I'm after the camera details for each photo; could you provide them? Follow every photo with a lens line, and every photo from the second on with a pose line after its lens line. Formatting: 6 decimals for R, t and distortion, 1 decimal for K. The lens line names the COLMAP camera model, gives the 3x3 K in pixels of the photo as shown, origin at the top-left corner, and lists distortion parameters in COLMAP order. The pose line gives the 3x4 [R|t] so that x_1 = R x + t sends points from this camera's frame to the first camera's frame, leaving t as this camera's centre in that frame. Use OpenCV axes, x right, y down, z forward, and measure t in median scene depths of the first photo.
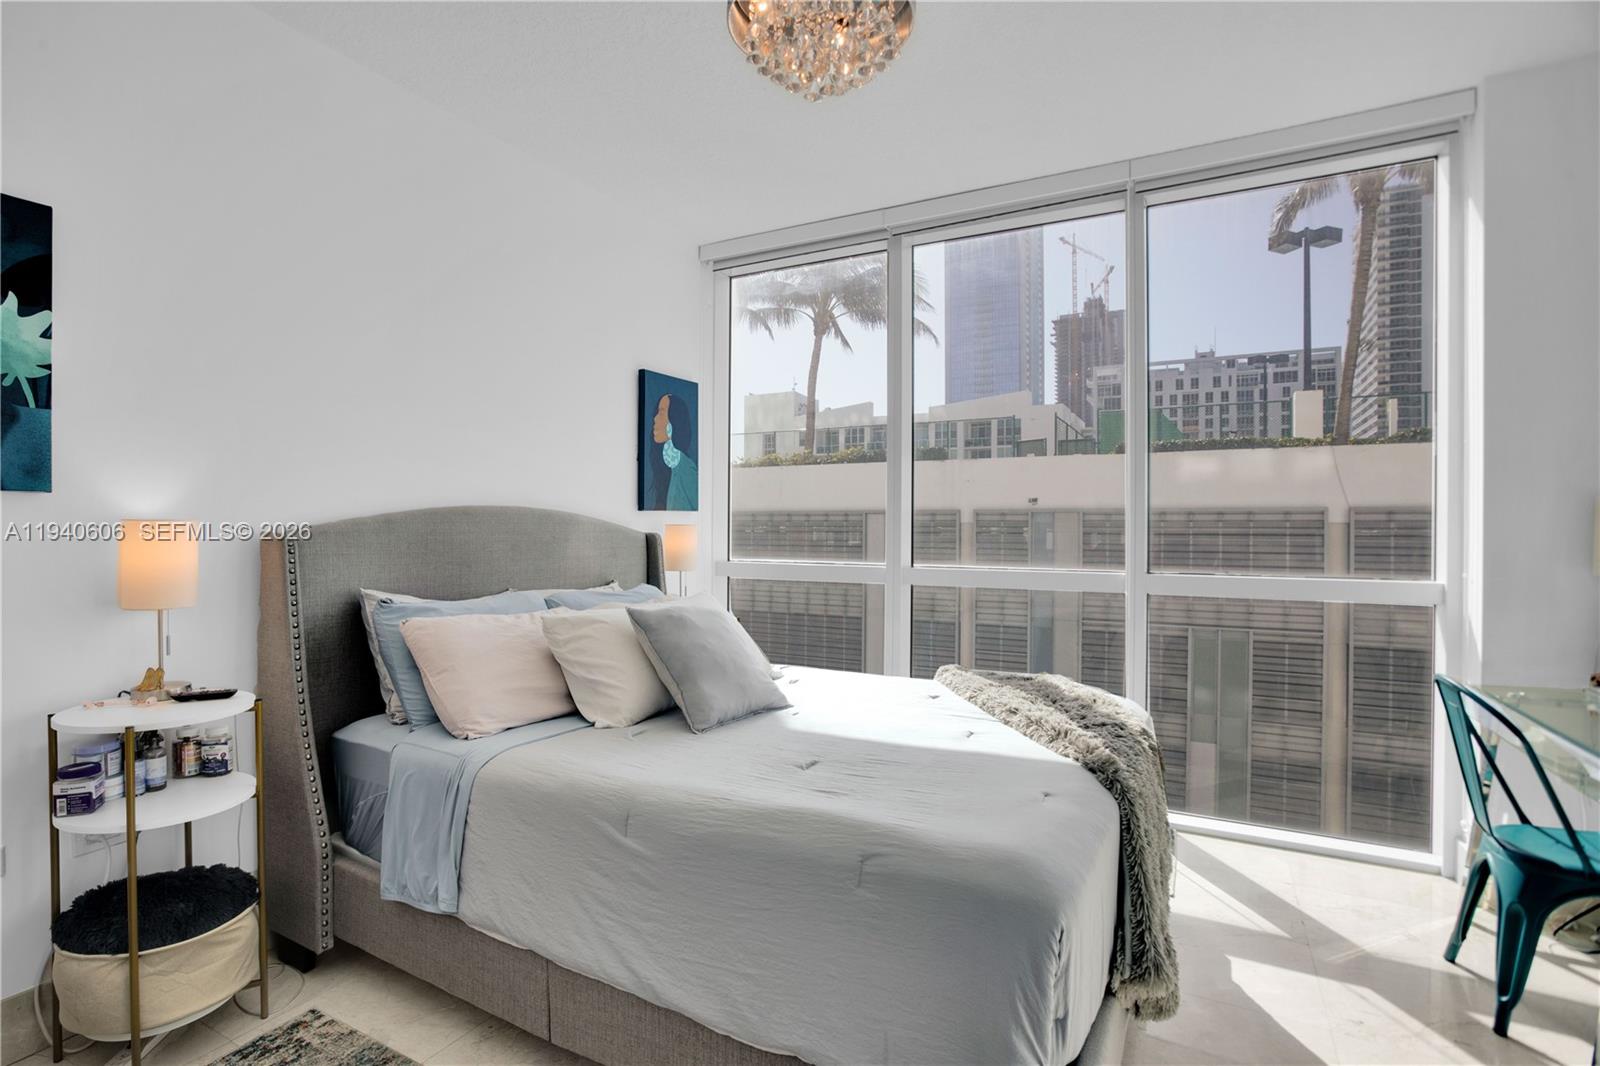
lens RADIAL K [[784.5, 0, 754.7], [0, 784.5, 536.1], [0, 0, 1]] dist [-0.061551, 0.025115]
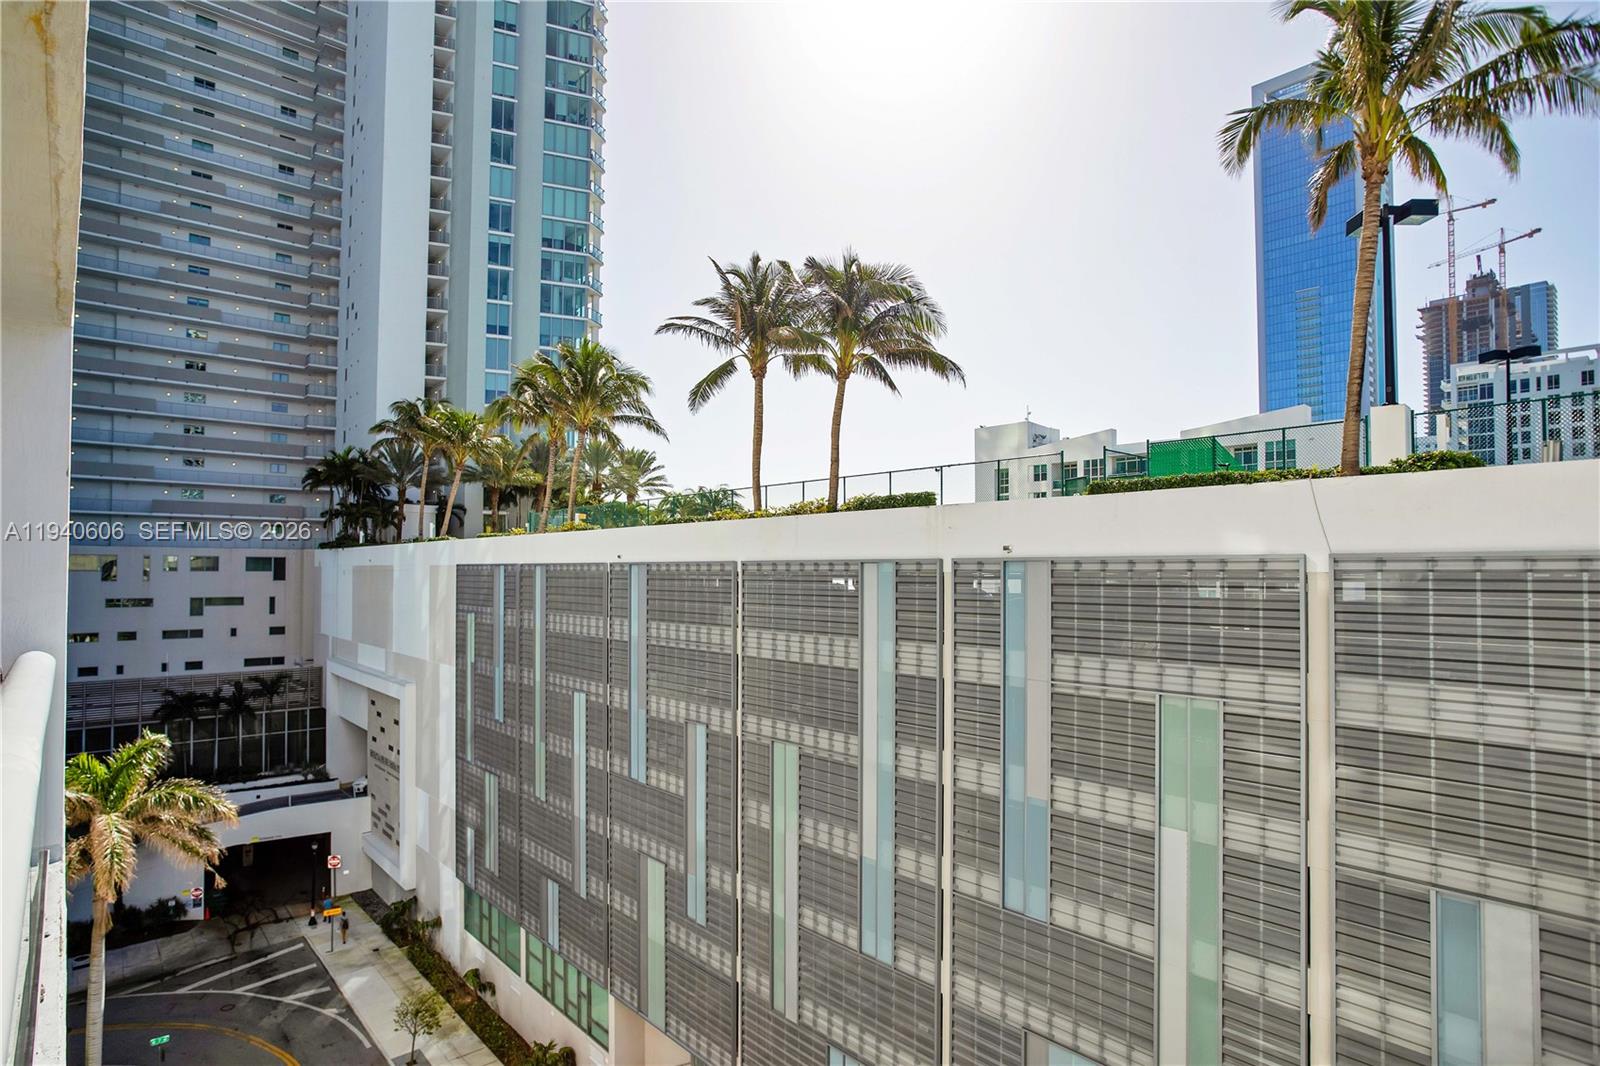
lens RADIAL K [[850.2, 0, 769.6], [0, 850.2, 547.8], [0, 0, 1]] dist [-0.052178, 0.020112]
pose [[0.949382, -0.010673, -0.313942, 0.362751], [-0.001472, 0.999260, -0.038423, -0.006697], [0.314120, 0.036940, 0.948664, -0.028242]]
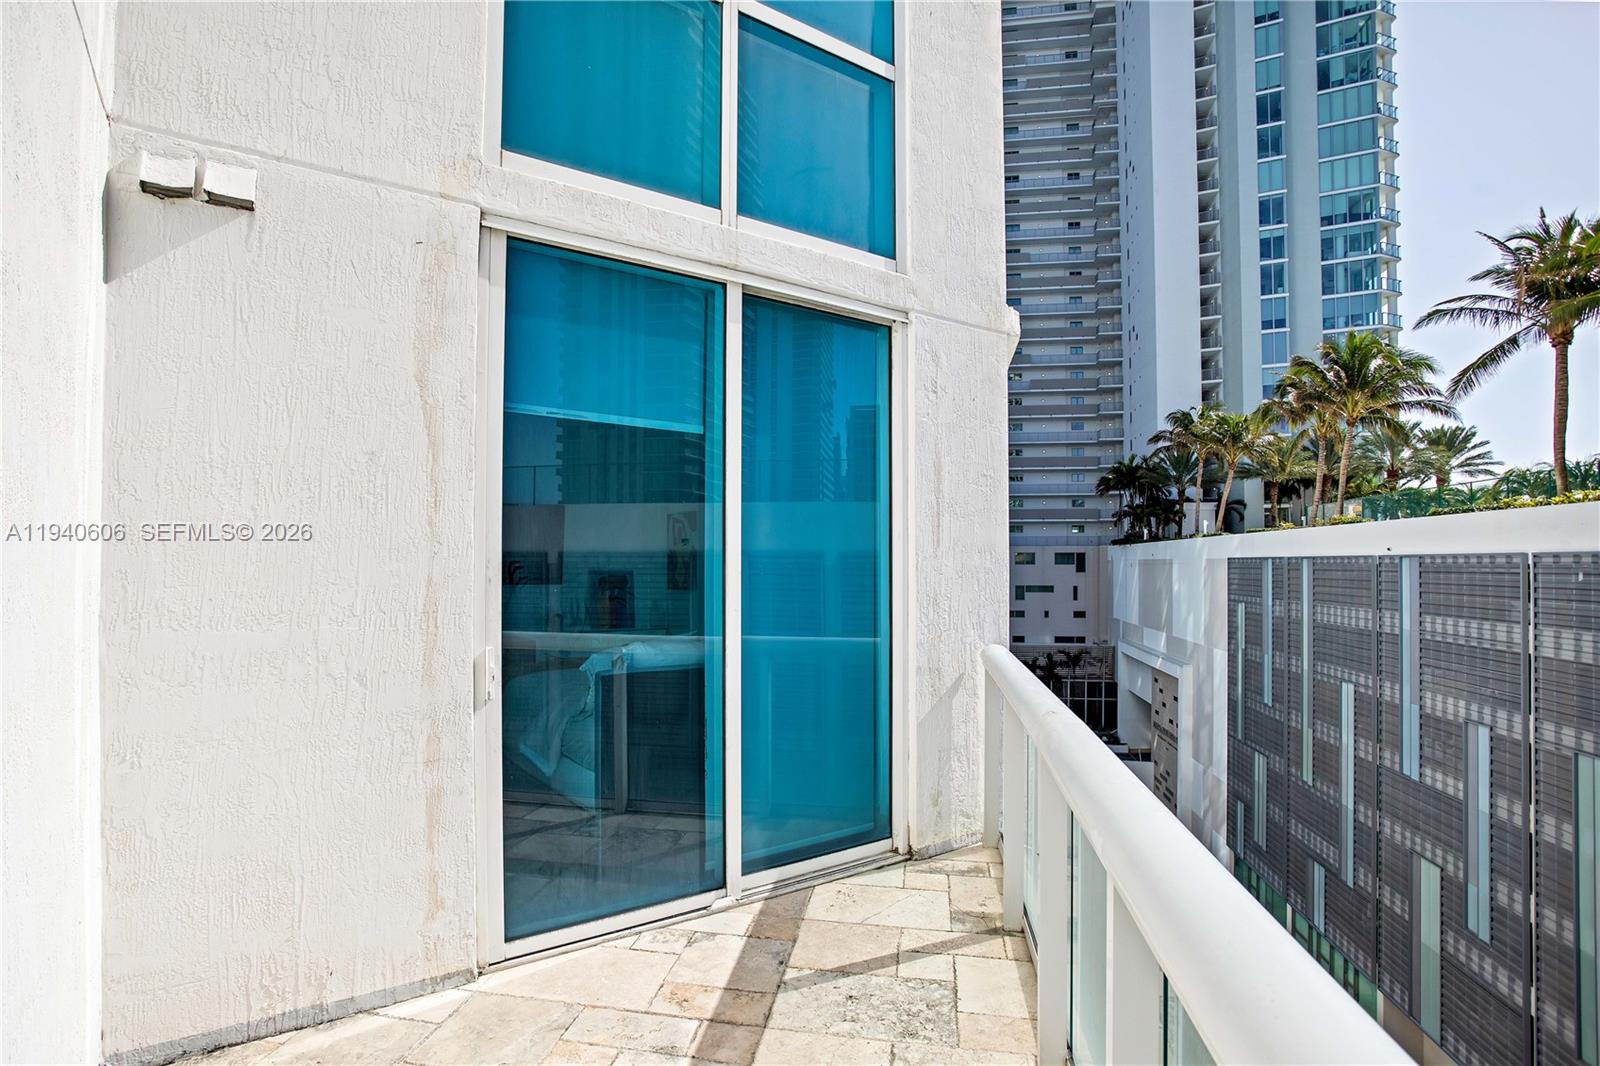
lens RADIAL K [[797.4, 0, 795.3], [0, 797.4, 519.4], [0, 0, 1]] dist [-0.069383, 0.034443]
pose [[0.362903, -0.051173, -0.930421, 0.370784], [-0.017716, 0.997932, -0.061796, -0.005939], [0.931658, 0.038910, 0.361246, -0.033264]]
